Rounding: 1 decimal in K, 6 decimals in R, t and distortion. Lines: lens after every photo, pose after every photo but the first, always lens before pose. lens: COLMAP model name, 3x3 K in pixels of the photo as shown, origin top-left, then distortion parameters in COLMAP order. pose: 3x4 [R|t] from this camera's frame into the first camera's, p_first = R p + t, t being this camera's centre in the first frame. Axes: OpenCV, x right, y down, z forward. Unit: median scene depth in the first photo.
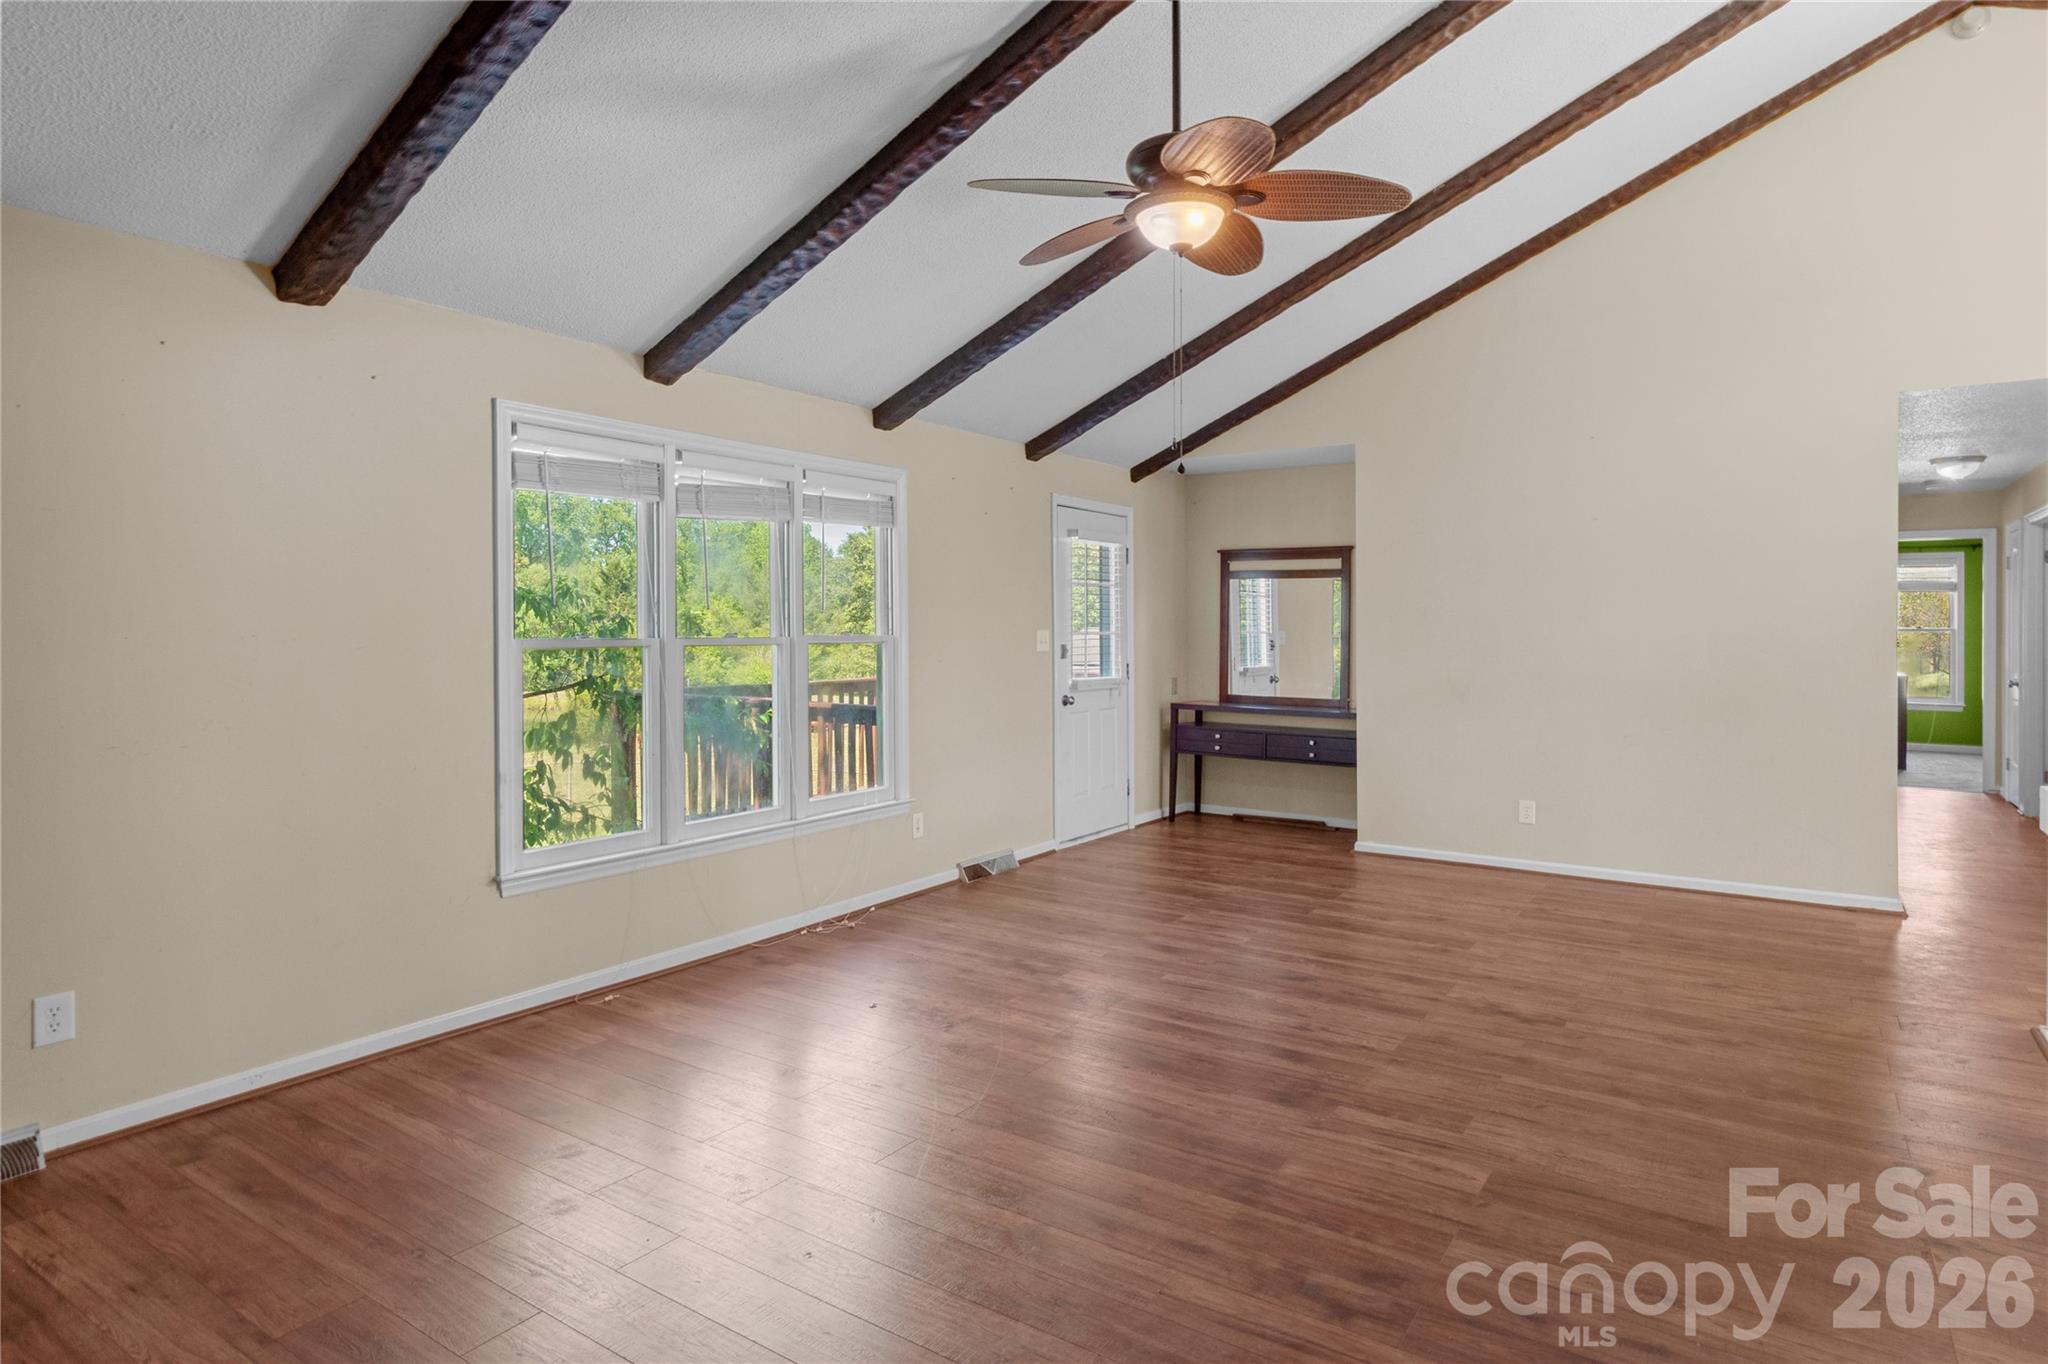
lens RADIAL K [[1109.7, 0, 1074.1], [0, 1109.7, 650.3], [0, 0, 1]] dist [-0.000886, -0.013066]
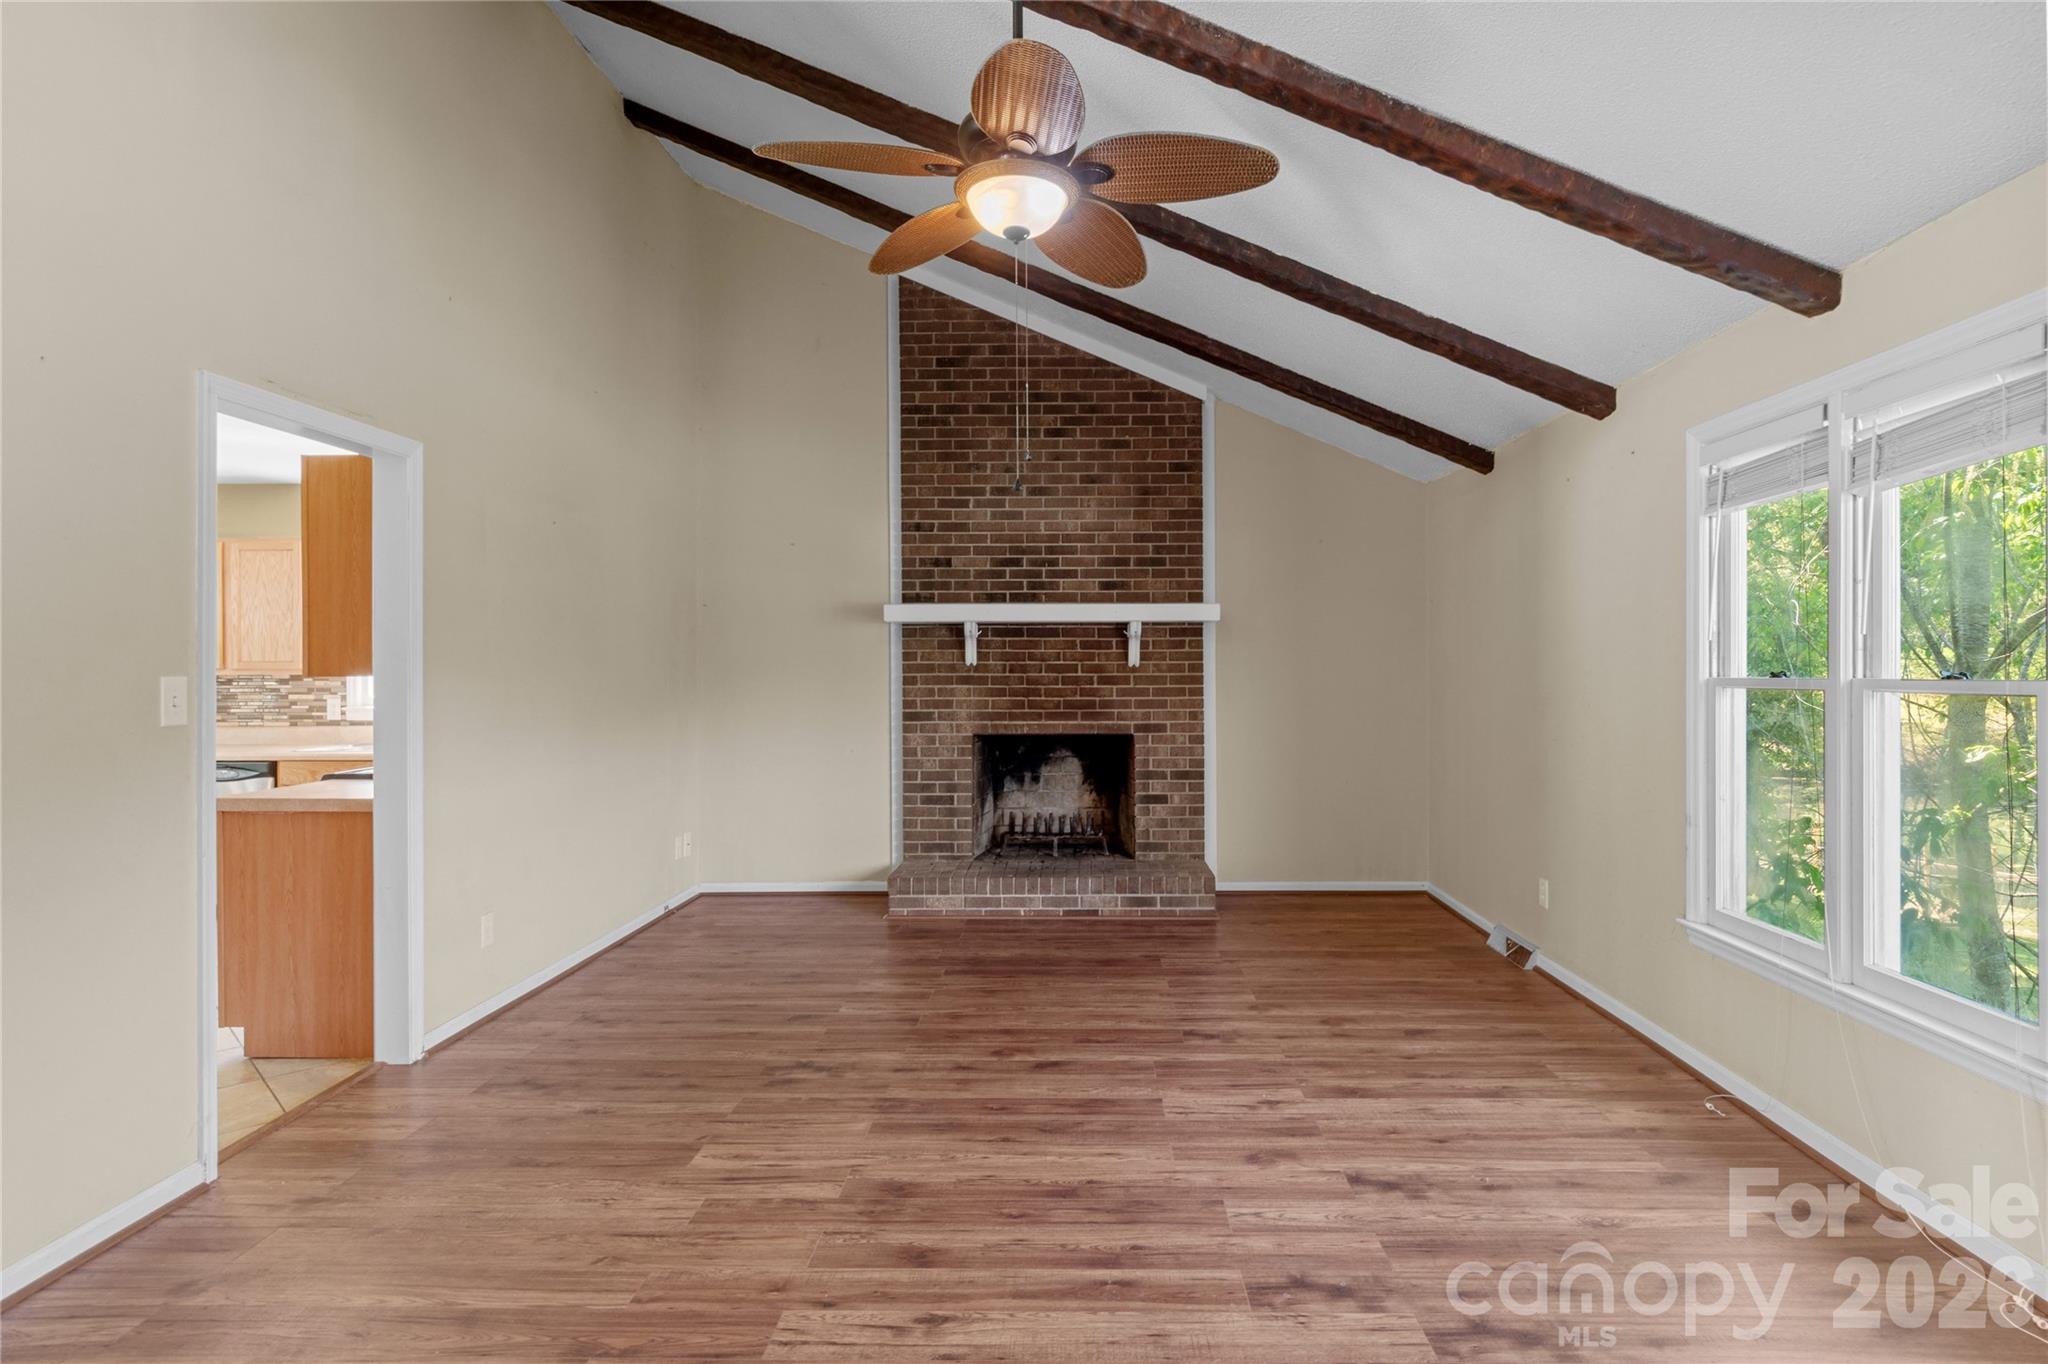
lens RADIAL K [[1093.3, 0, 1067.5], [0, 1093.3, 679.0], [0, 0, 1]] dist [-0.002312, -0.000768]
pose [[-0.847912, 0.005684, -0.530107, 0.534132], [-0.008262, 0.999679, 0.023933, -0.031066], [0.530073, 0.024673, -0.847593, 1.788225]]
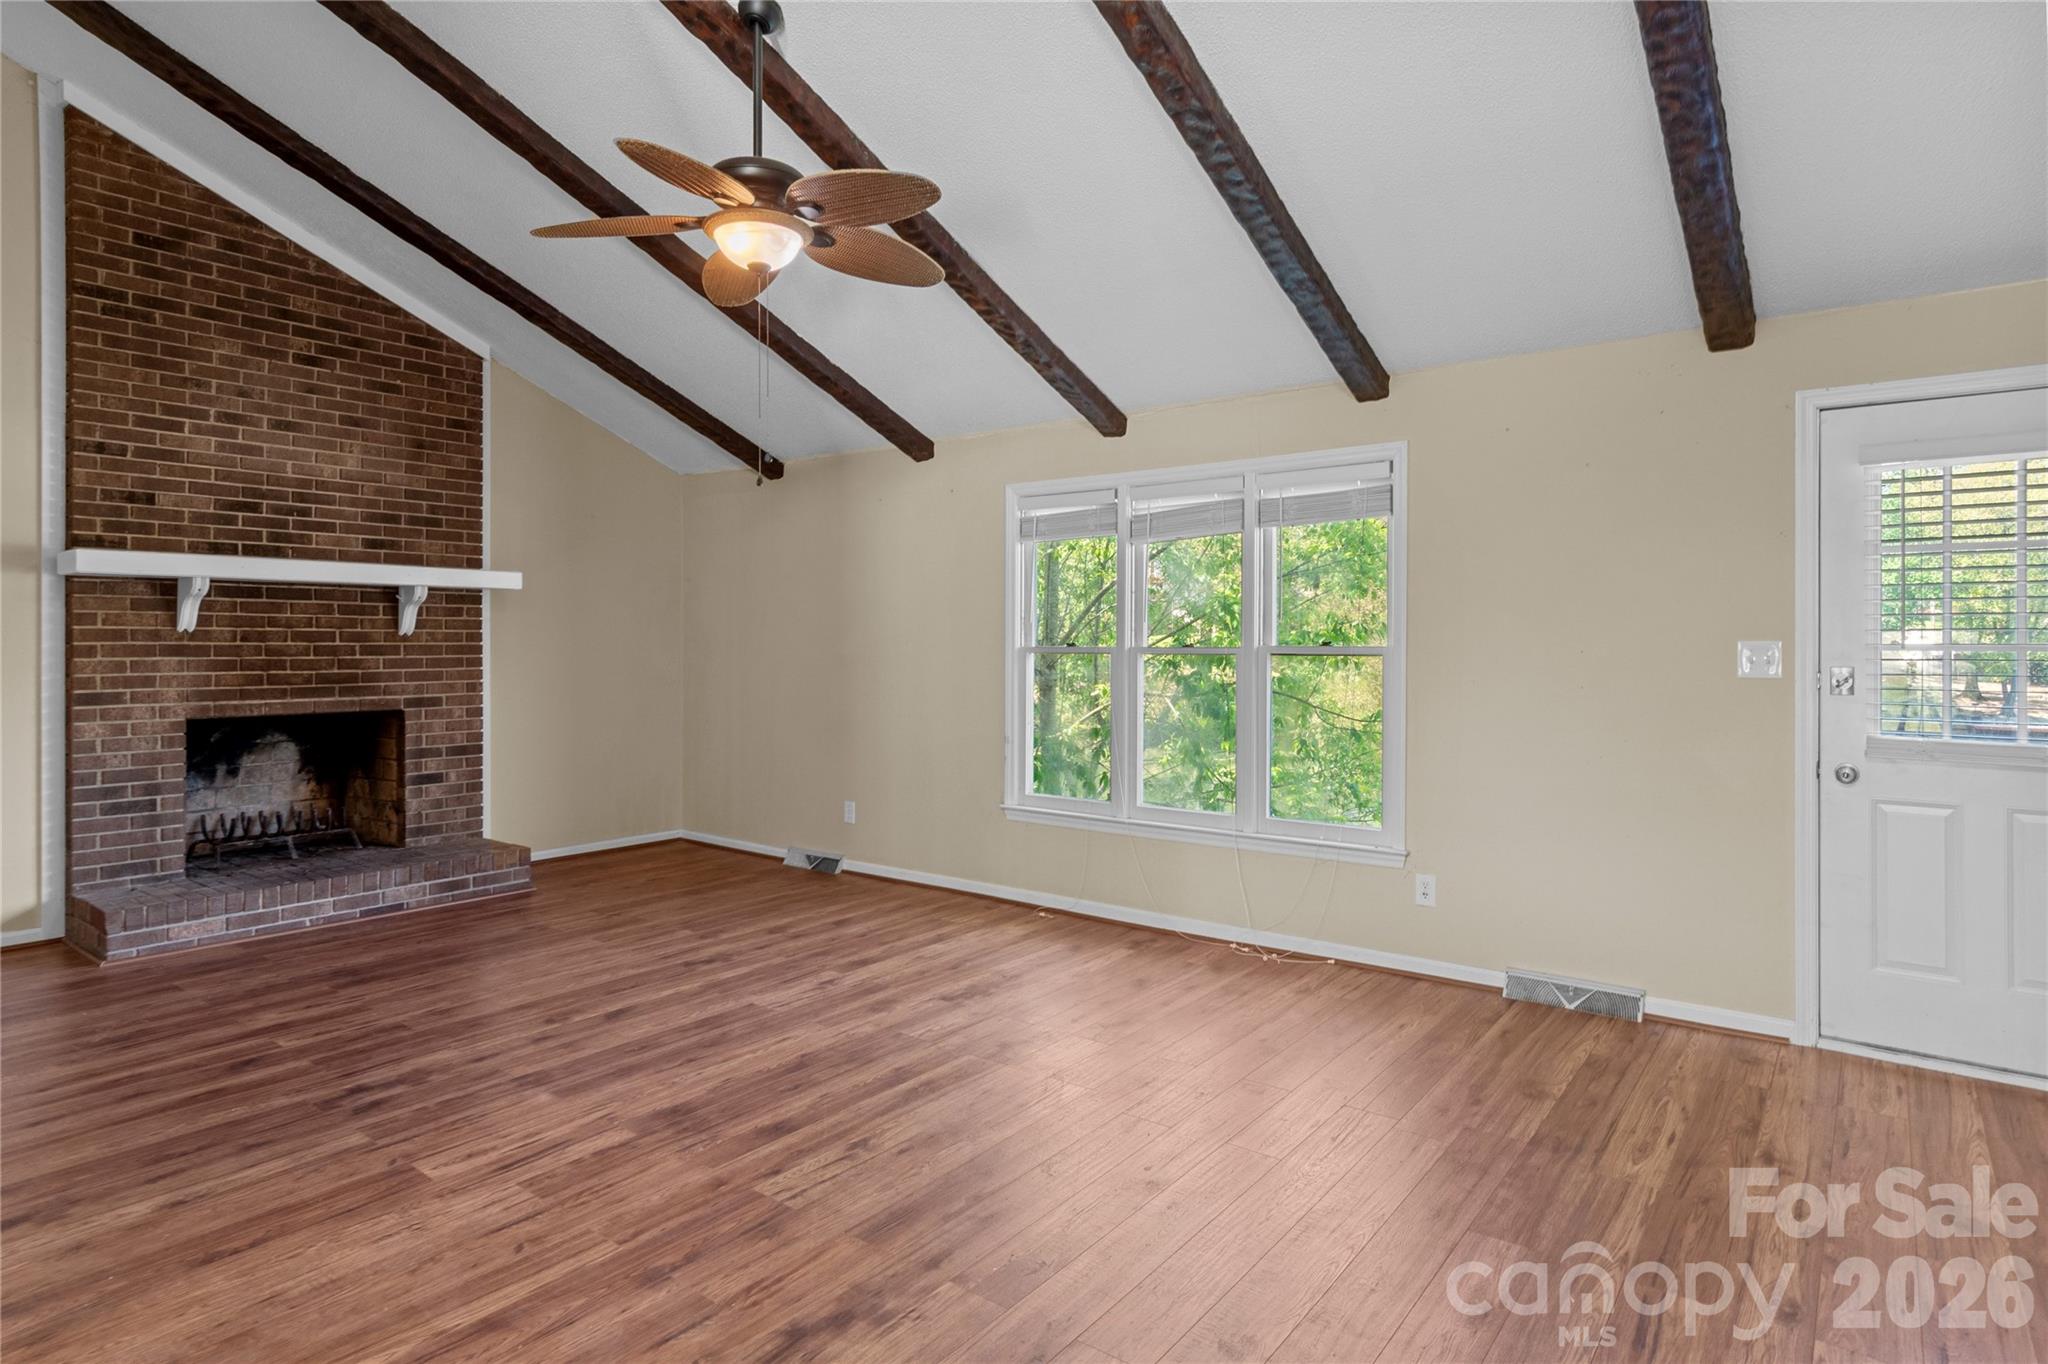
lens RADIAL K [[1109.7, 0, 1074.1], [0, 1109.7, 650.3], [0, 0, 1]] dist [-0.000886, -0.013066]
pose [[-0.056649, 0.006823, -0.998371, 1.135096], [-0.021799, 0.999730, 0.008070, -0.021054], [0.998156, 0.022220, -0.056485, 1.380878]]
